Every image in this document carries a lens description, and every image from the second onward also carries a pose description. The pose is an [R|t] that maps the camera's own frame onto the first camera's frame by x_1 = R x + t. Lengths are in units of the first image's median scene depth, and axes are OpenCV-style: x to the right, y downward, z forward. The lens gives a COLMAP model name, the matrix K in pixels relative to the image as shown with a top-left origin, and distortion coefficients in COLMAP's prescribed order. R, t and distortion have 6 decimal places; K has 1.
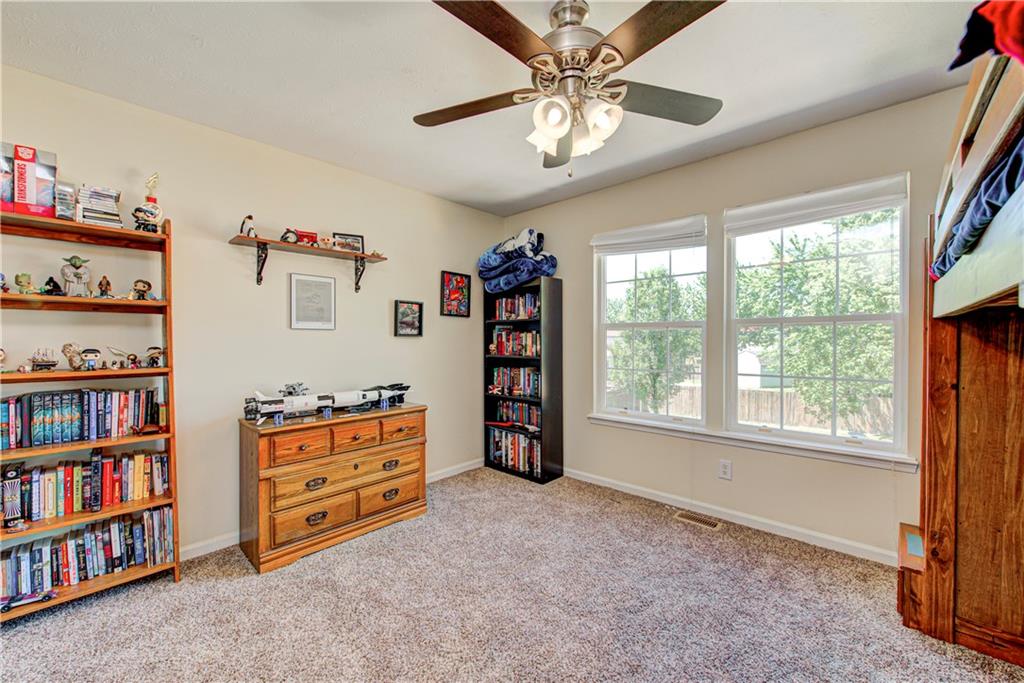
lens RADIAL K [[401.3, 0, 512.5], [0, 401.3, 343.5], [0, 0, 1]] dist [-0.001240, -0.001586]
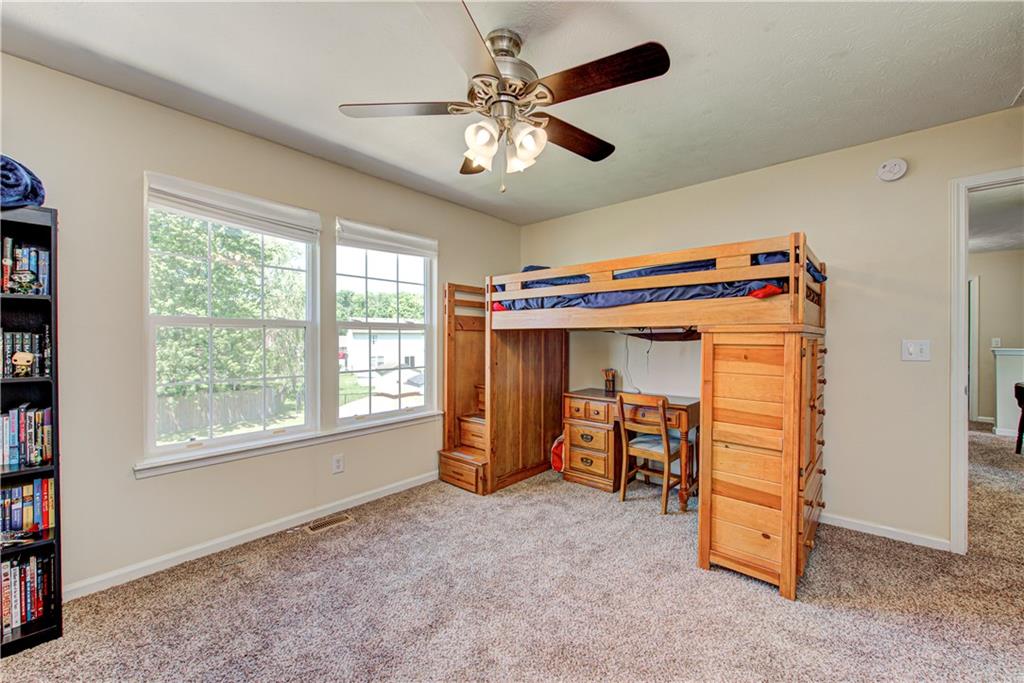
lens RADIAL K [[401.3, 0, 512.6], [0, 401.3, 340.4], [0, 0, 1]] dist [-0.001240, -0.001586]
pose [[-0.045838, 0.003002, 0.998944, -0.543283], [0.010033, 0.999946, -0.002545, -0.002065], [-0.998899, 0.009905, -0.045865, 0.588106]]
